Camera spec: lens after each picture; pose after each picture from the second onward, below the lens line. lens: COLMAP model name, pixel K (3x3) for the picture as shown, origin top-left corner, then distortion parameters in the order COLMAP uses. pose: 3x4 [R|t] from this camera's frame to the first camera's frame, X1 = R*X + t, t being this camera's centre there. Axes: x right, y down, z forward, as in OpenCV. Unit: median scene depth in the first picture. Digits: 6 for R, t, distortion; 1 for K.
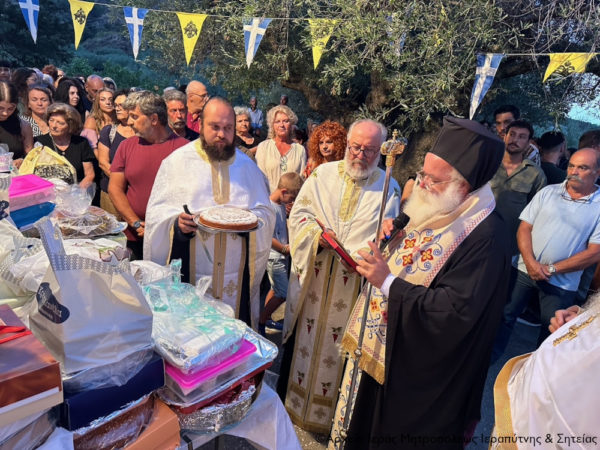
lens RADIAL K [[424.3, 0, 303.4], [0, 424.3, 220.9], [0, 0, 1]] dist [0.046969, -0.052077]
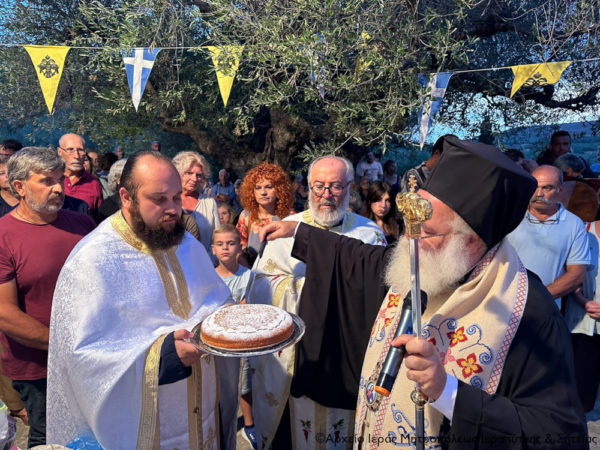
lens RADIAL K [[424.3, 0, 296.3], [0, 424.3, 236.4], [0, 0, 1]] dist [0.046969, -0.052077]
pose [[0.953411, -0.148261, 0.262728, -0.122952], [0.162049, 0.986280, -0.031485, -0.076267], [-0.254456, 0.072593, 0.964356, 0.245191]]
